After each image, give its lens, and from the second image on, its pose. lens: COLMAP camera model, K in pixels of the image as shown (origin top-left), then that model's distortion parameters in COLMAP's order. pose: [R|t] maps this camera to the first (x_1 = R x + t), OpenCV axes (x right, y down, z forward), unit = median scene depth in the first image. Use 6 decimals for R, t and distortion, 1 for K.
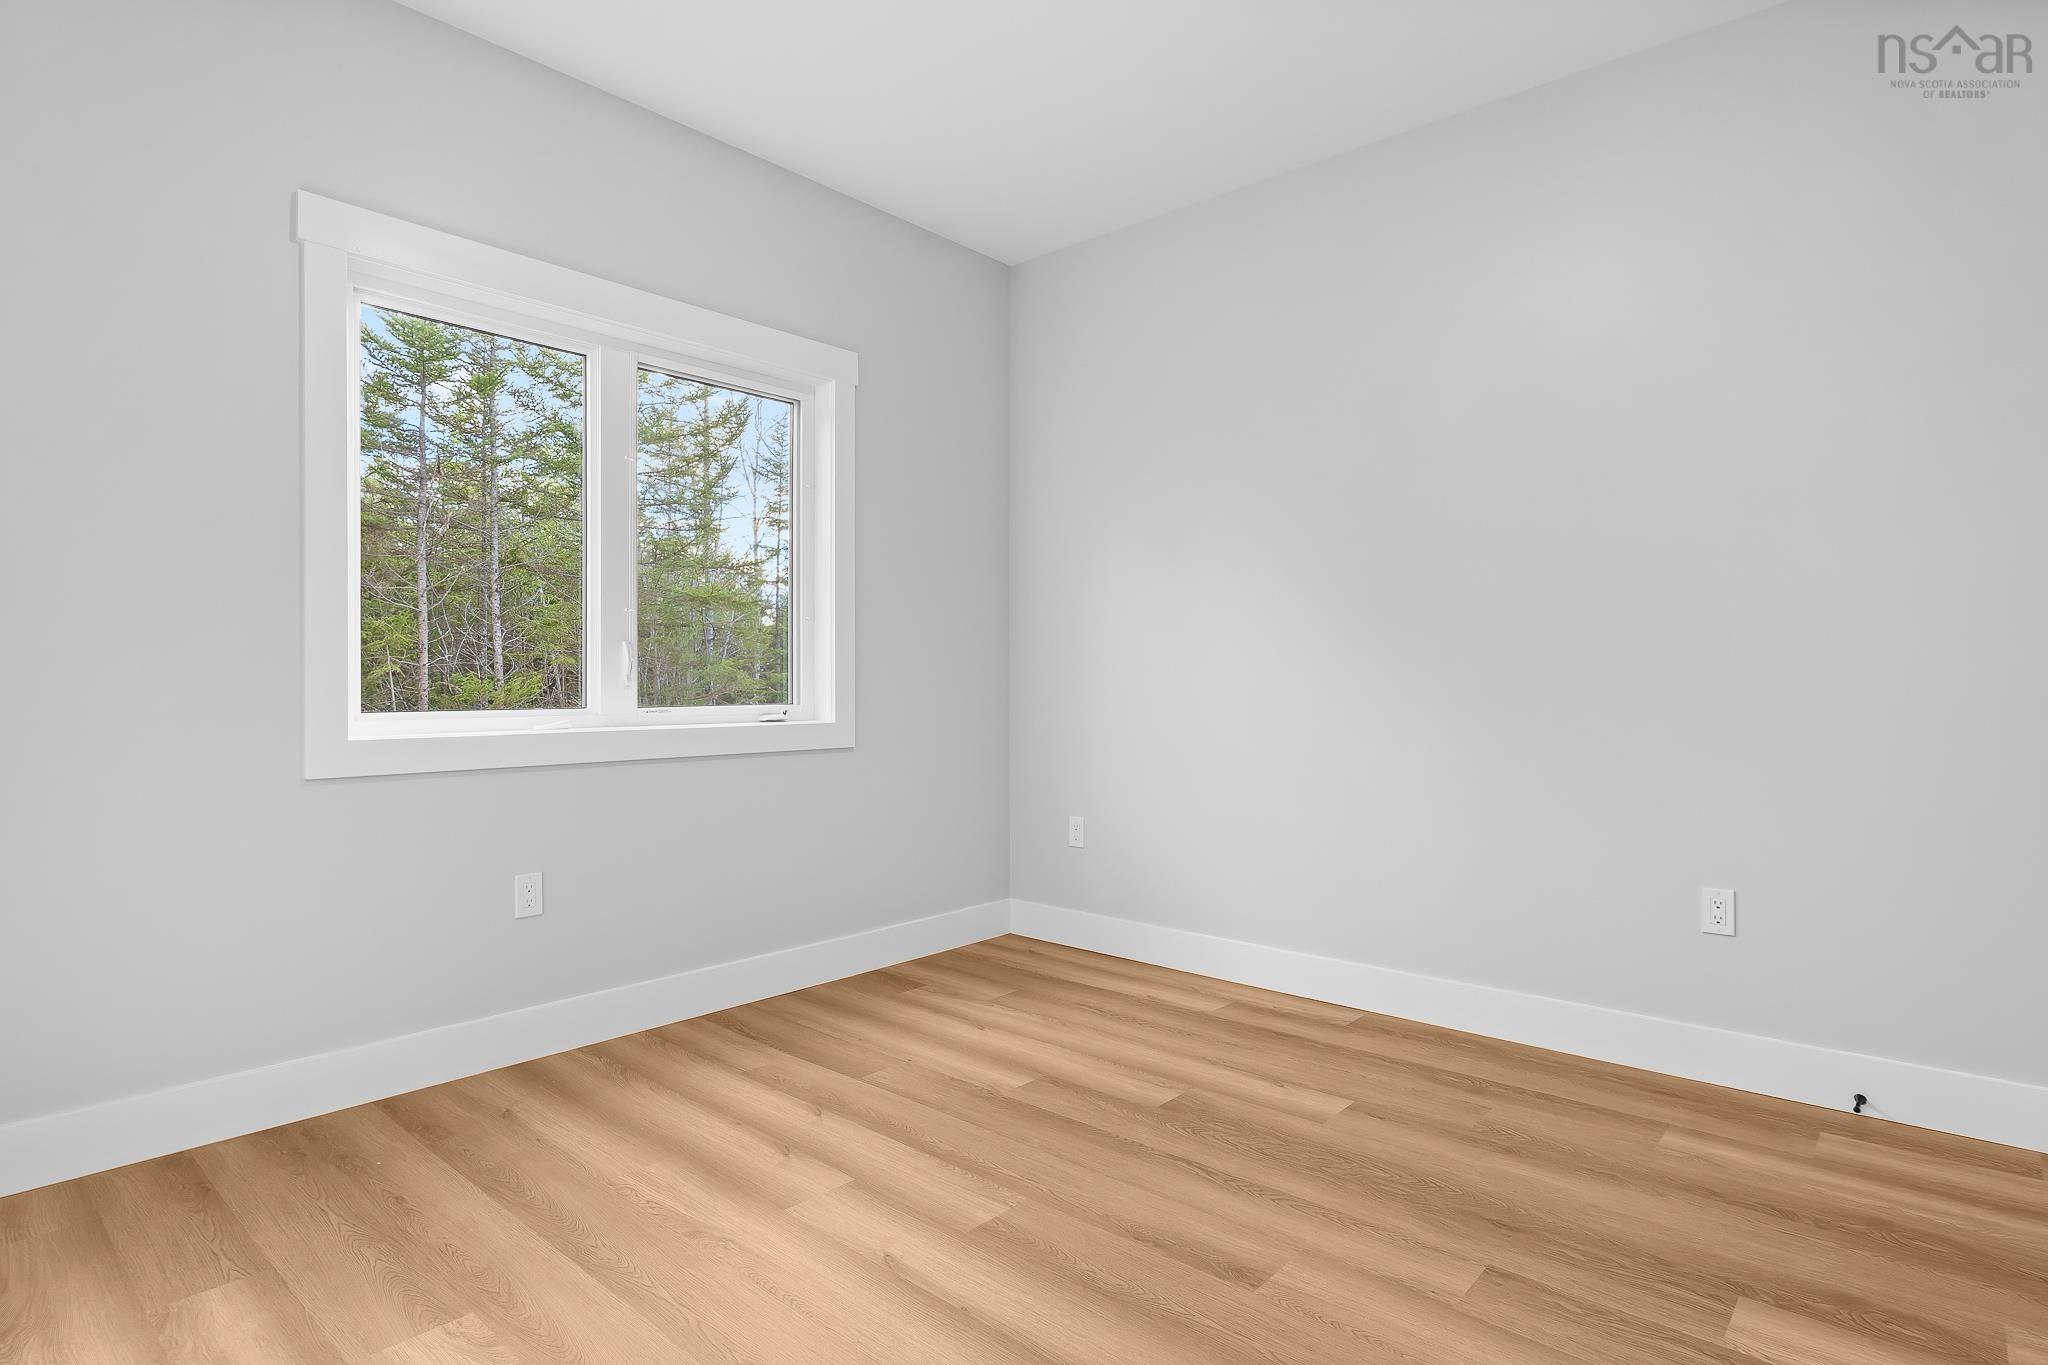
lens RADIAL K [[1059.9, 0, 1024.0], [0, 1059.9, 682.5], [0, 0, 1]] dist [0.000091, 0.000291]
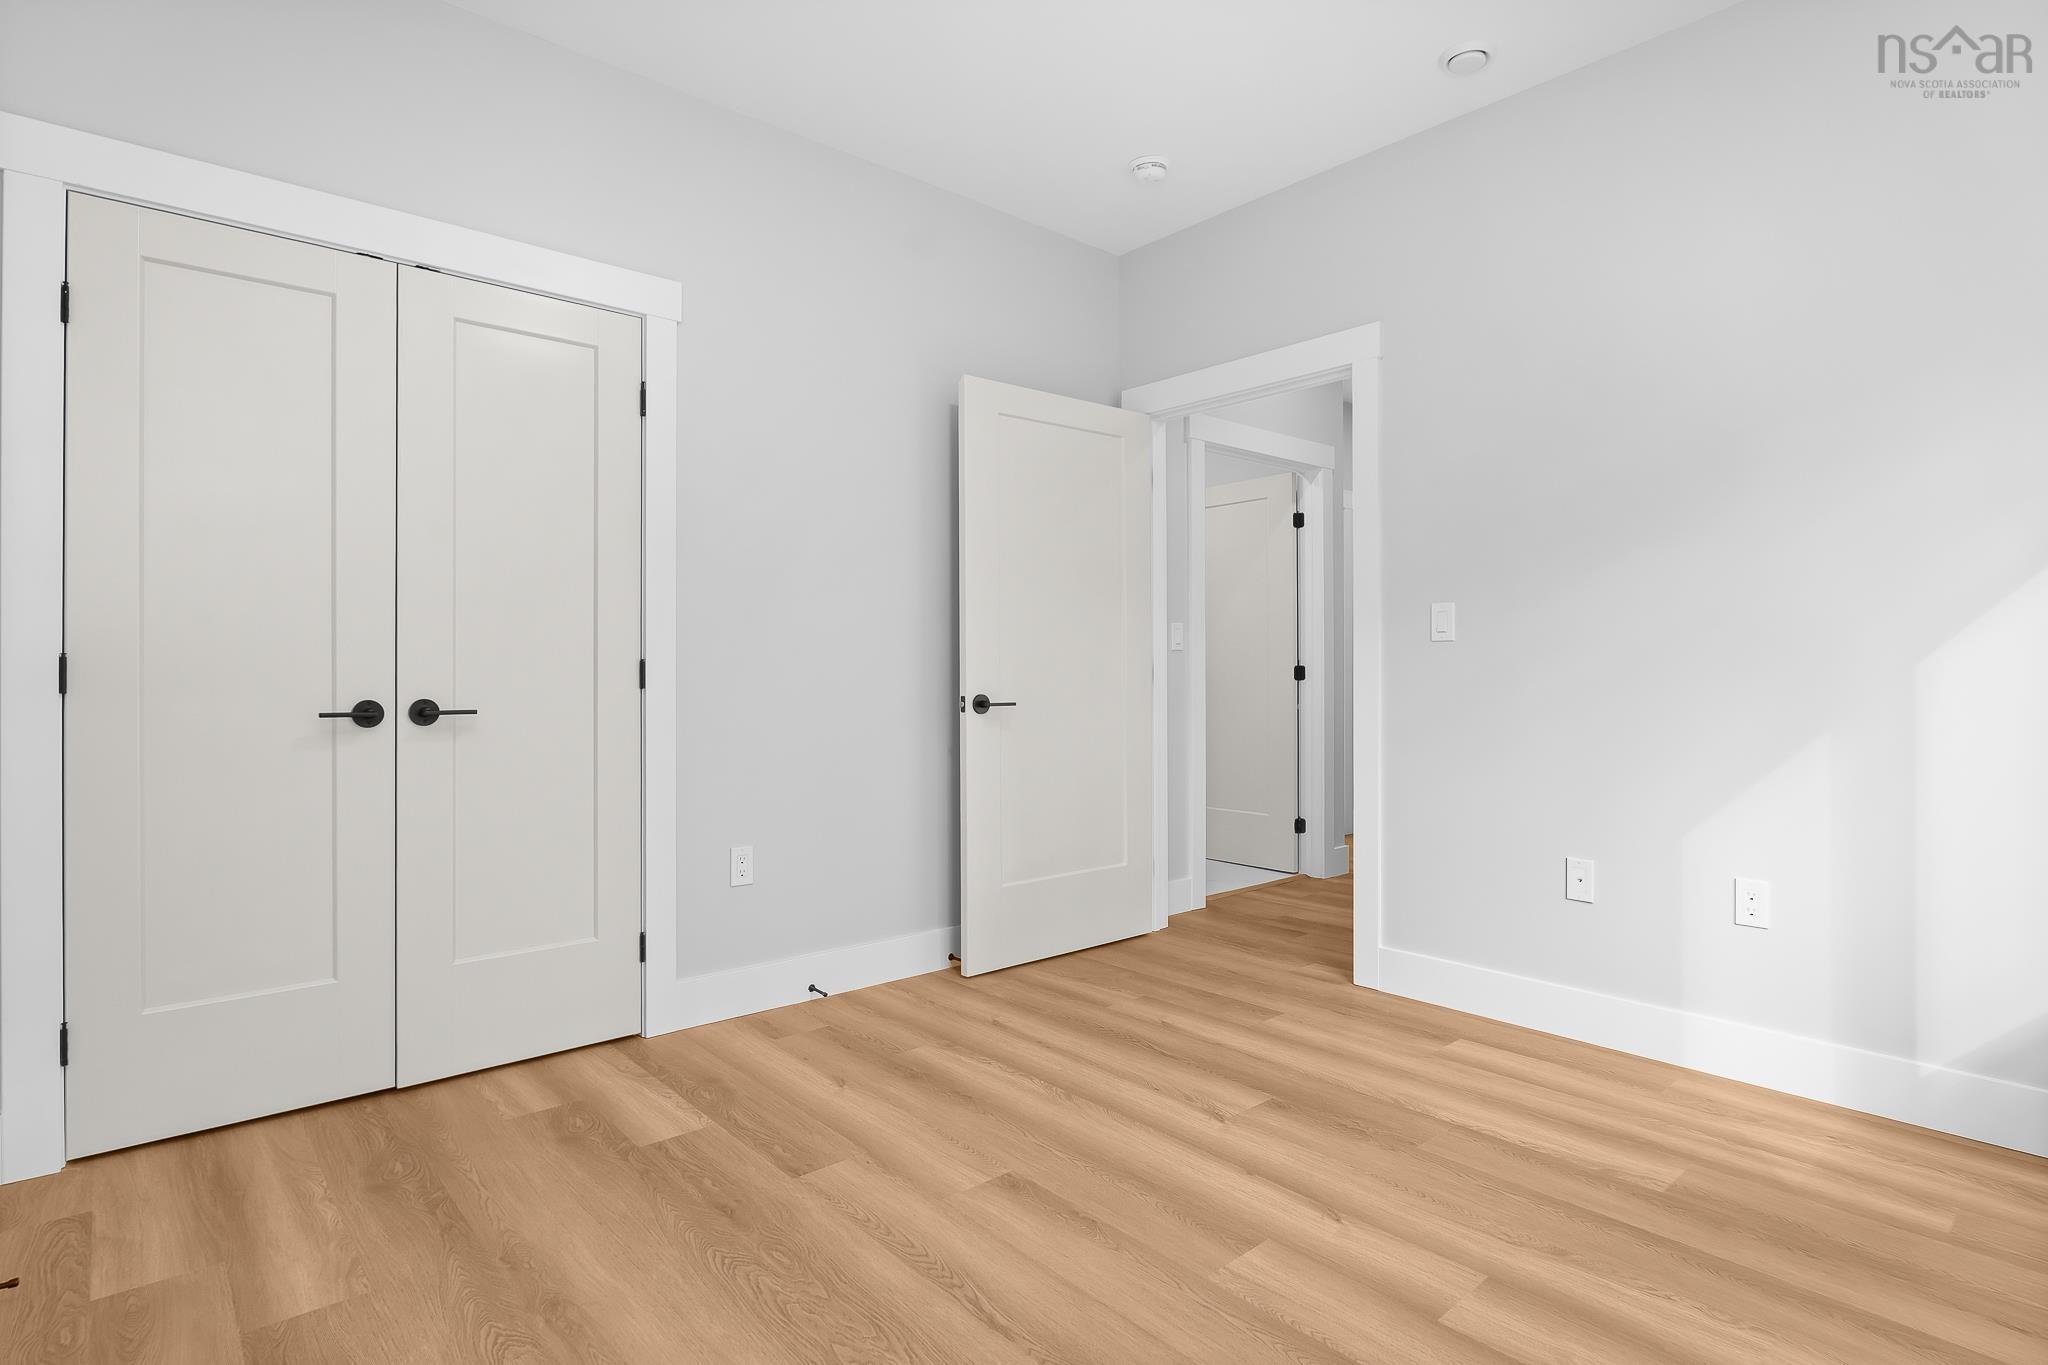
lens RADIAL K [[1059.9, 0, 1024.0], [0, 1059.9, 682.5], [0, 0, 1]] dist [0.000091, 0.000291]
pose [[-0.993205, -0.001864, 0.116367, 0.054851], [-0.000480, 0.999929, 0.011920, -0.002274], [-0.116381, 0.011783, -0.993135, 1.997012]]
